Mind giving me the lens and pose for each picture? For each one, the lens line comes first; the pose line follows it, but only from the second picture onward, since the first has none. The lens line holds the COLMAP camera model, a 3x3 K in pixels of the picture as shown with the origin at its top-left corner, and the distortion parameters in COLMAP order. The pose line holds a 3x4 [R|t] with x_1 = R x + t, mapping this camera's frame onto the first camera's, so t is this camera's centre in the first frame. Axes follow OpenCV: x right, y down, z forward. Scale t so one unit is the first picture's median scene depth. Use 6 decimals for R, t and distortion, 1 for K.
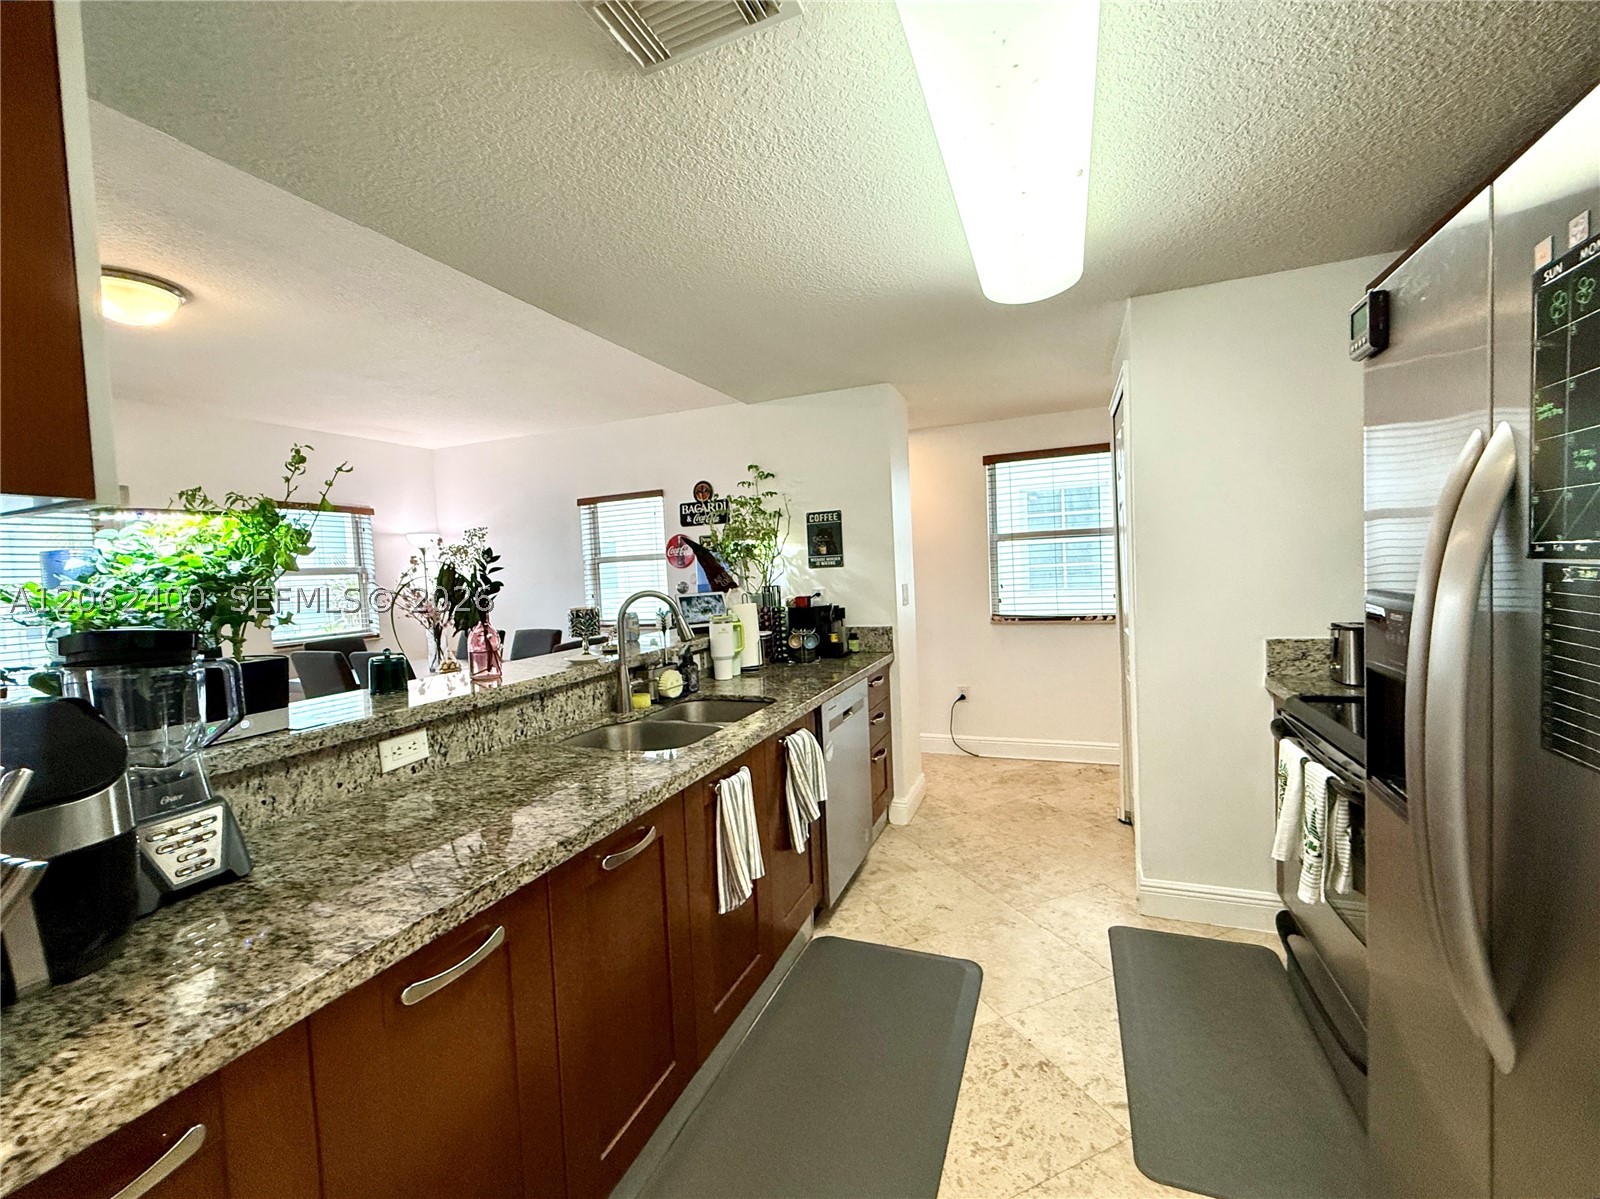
lens RADIAL K [[661.4, 0, 794.9], [0, 661.4, 596.8], [0, 0, 1]] dist [-0.010042, -0.000061]
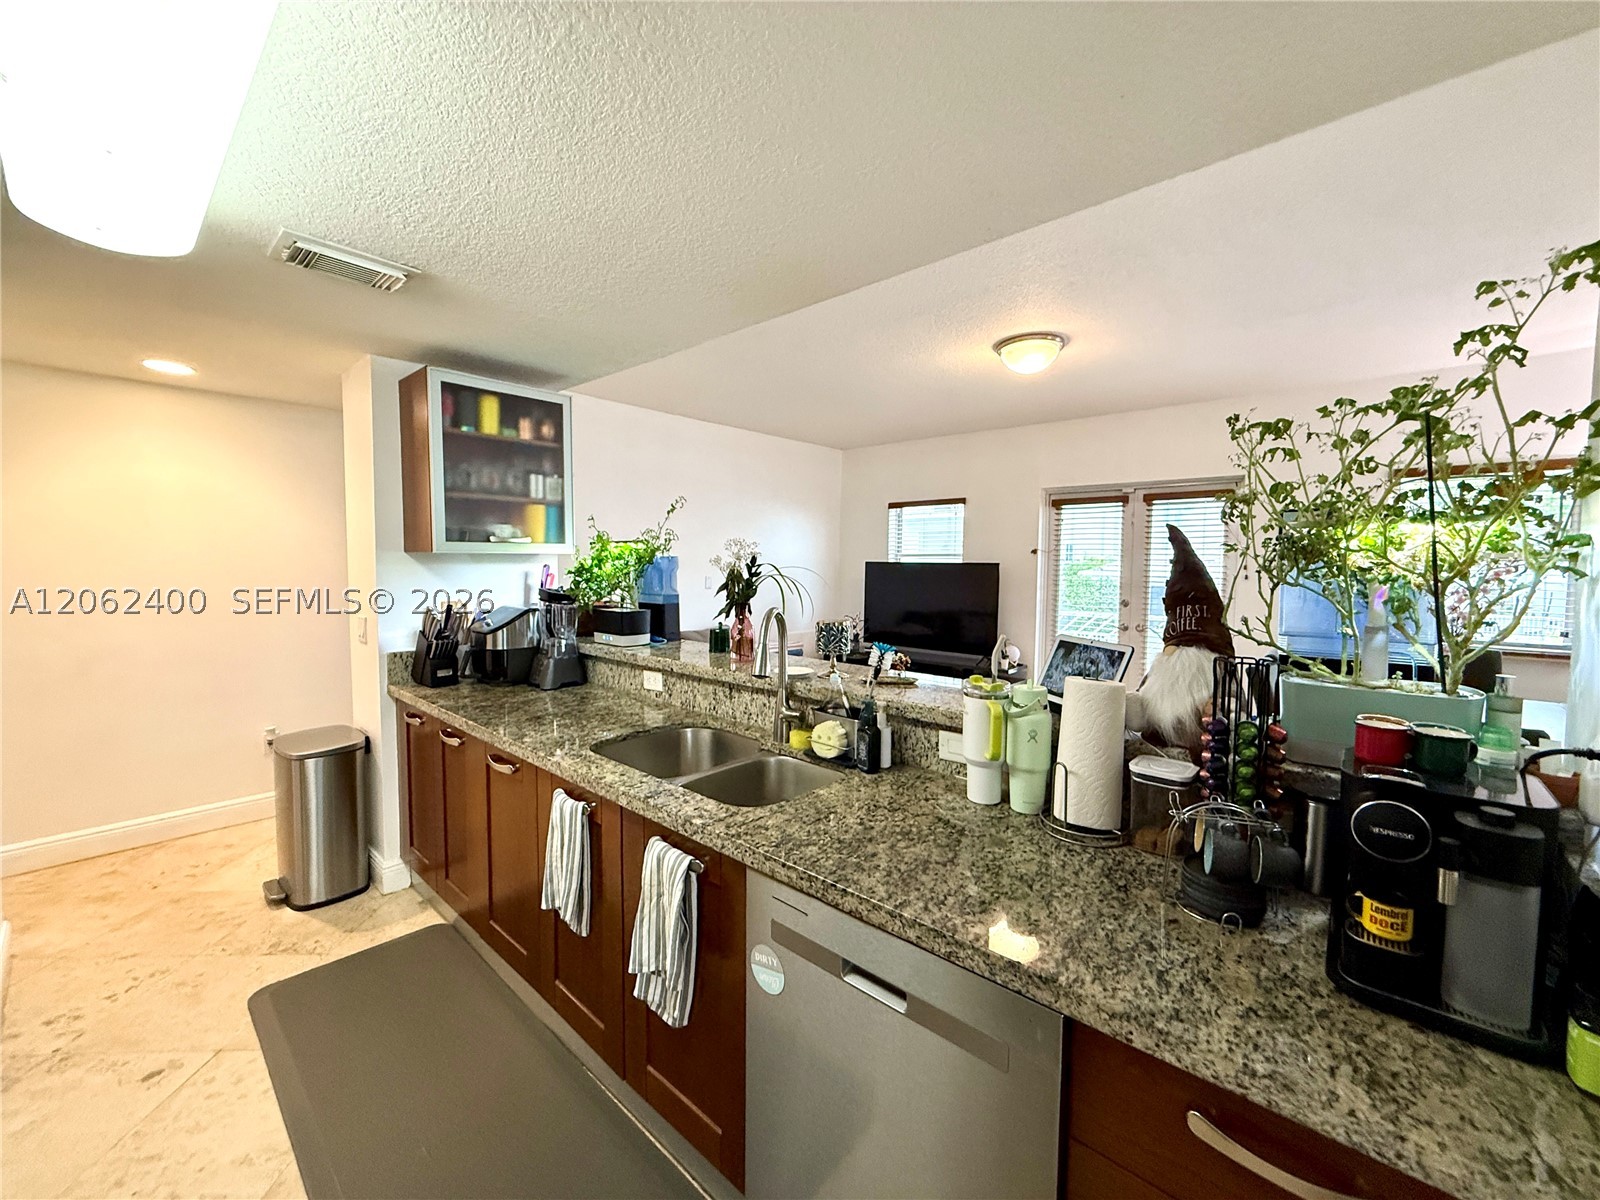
lens RADIAL K [[637.3, 0, 797.1], [0, 637.3, 597.6], [0, 0, 1]] dist [0.000501, 0.000024]
pose [[-0.334349, 0.101487, -0.936969, 0.327675], [-0.036290, 0.992061, 0.120404, -0.076338], [0.941750, 0.074260, -0.328012, 0.808370]]
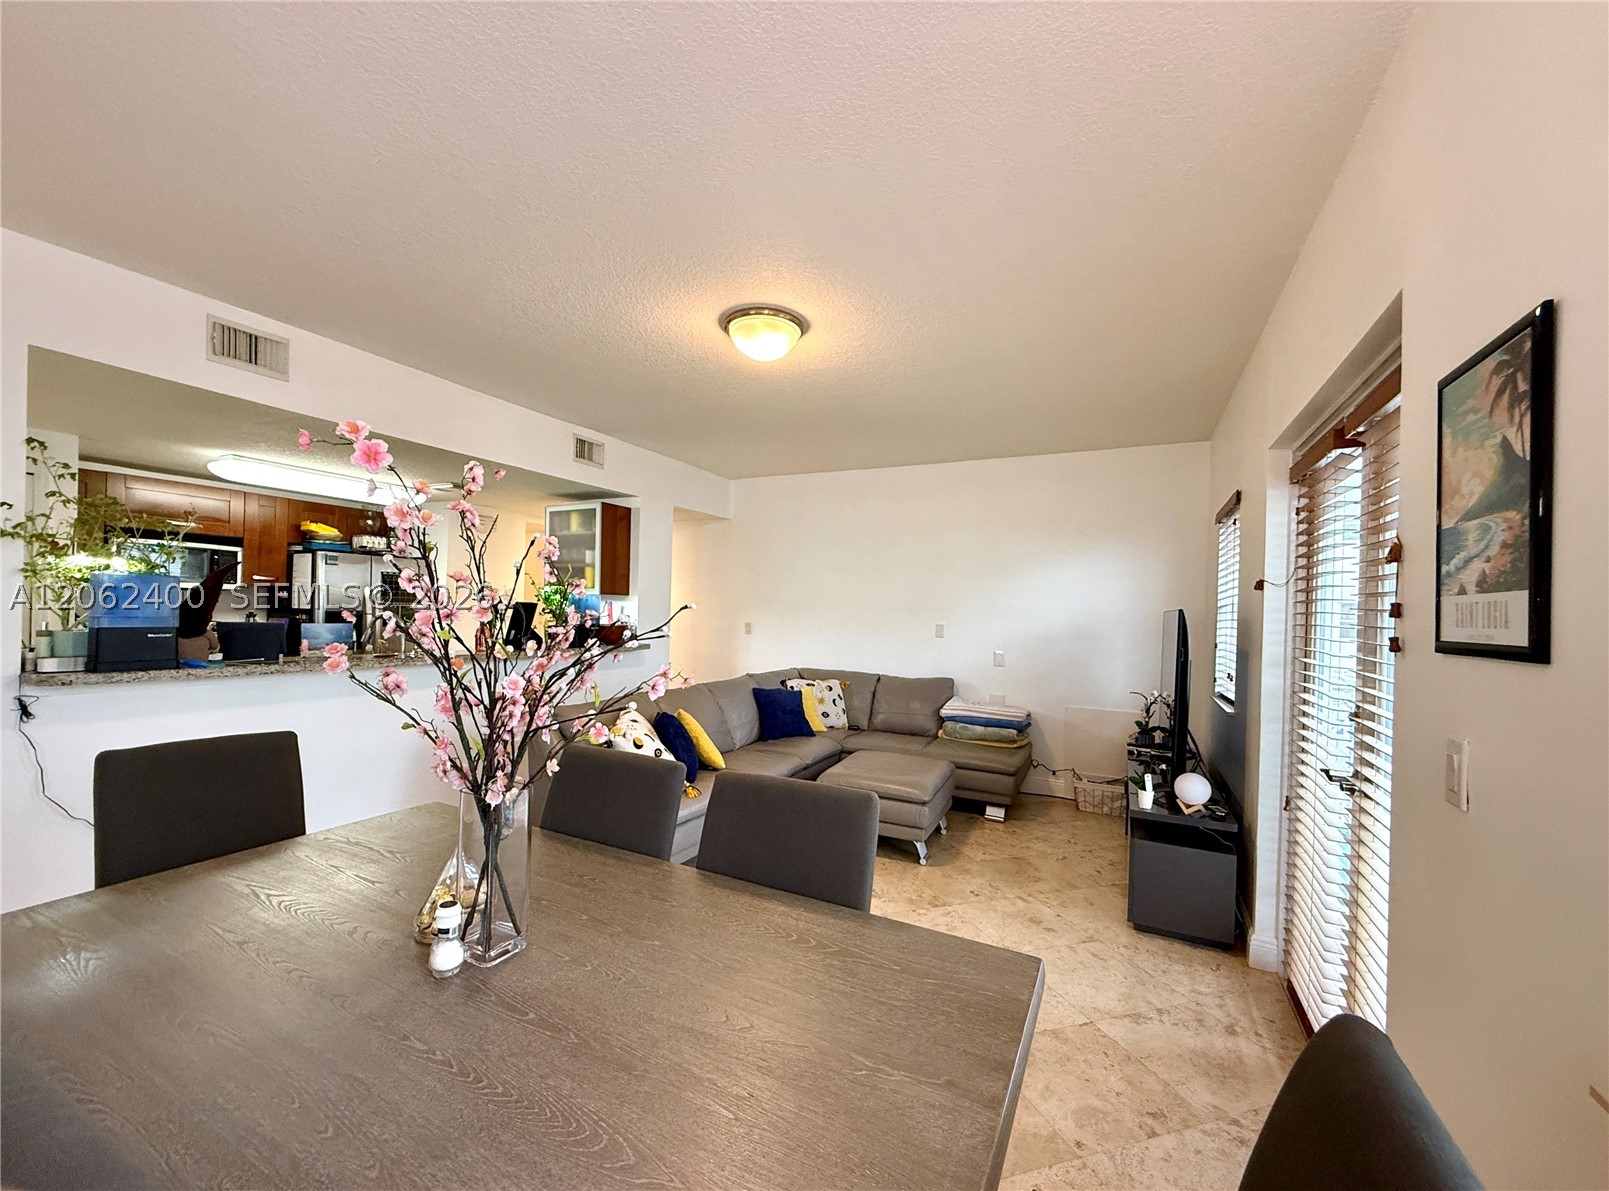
lens RADIAL K [[659.5, 0, 780.7], [0, 659.5, 606.5], [0, 0, 1]] dist [-0.000687, -0.000052]
pose [[-0.995453, 0.021293, 0.092840, -0.899100], [0.025266, 0.998805, 0.041836, -0.040819], [-0.091838, 0.043991, -0.994802, 1.658963]]
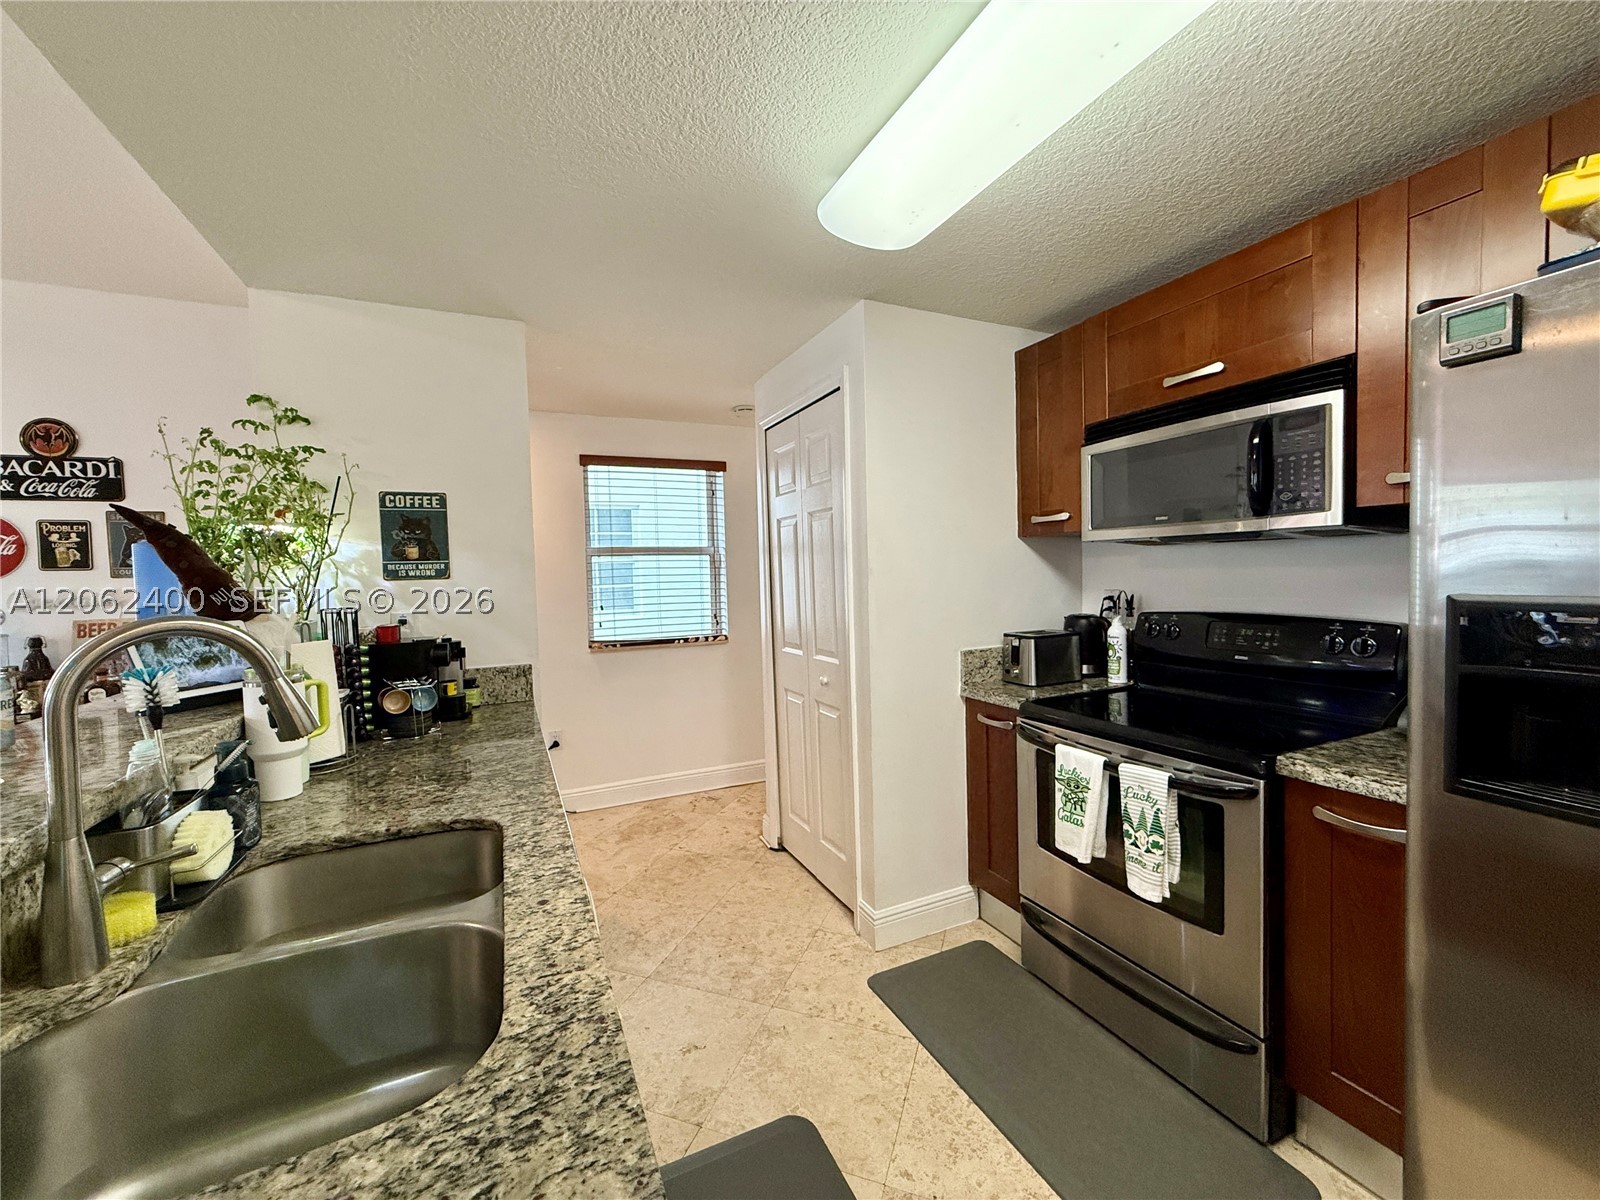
lens RADIAL K [[637.3, 0, 797.1], [0, 637.3, 597.6], [0, 0, 1]] dist [0.000501, 0.000024]
pose [[0.683707, 0.002268, 0.729753, -0.152924], [0.024722, 0.999349, -0.026268, -0.001420], [-0.729338, 0.036001, 0.683206, 0.310836]]
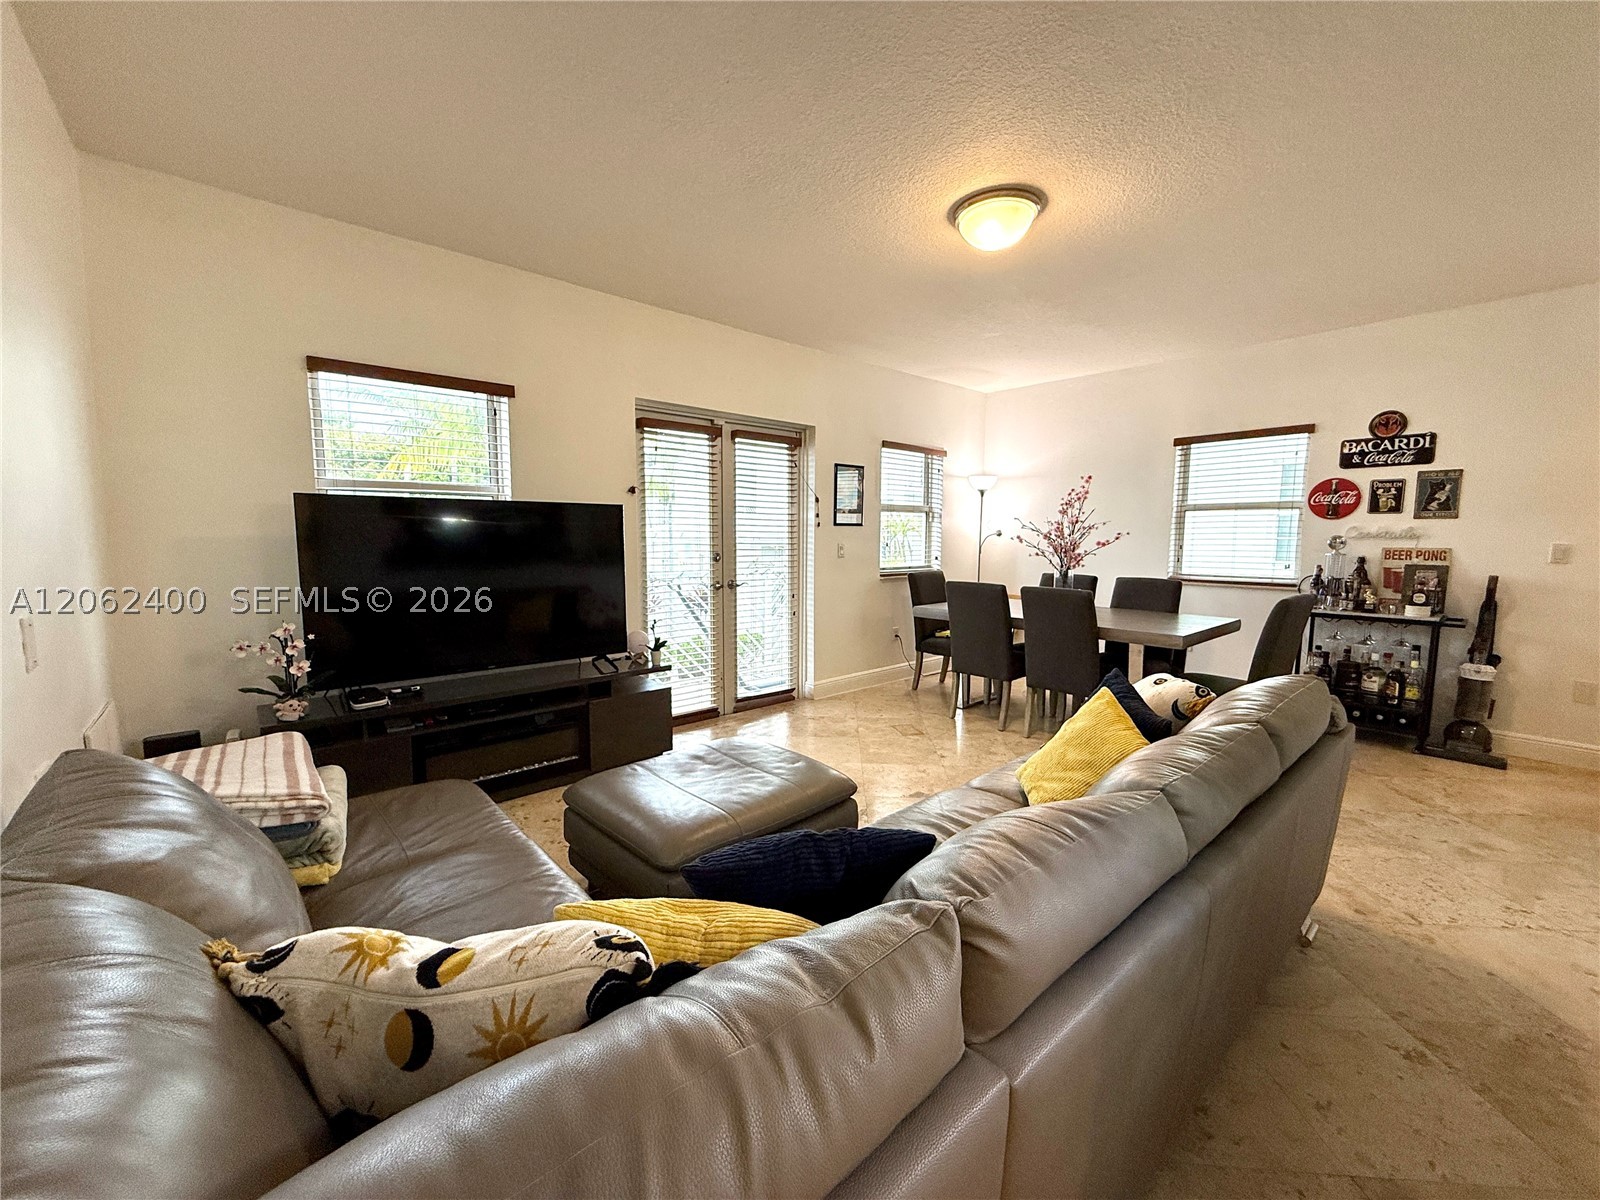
lens RADIAL K [[637.3, 0, 797.1], [0, 637.3, 597.6], [0, 0, 1]] dist [0.000501, 0.000024]
pose [[0.895088, 0.096405, -0.435344, -0.637756], [-0.069365, 0.994567, 0.077625, 0.059982], [0.440462, -0.039283, 0.896911, -0.030056]]
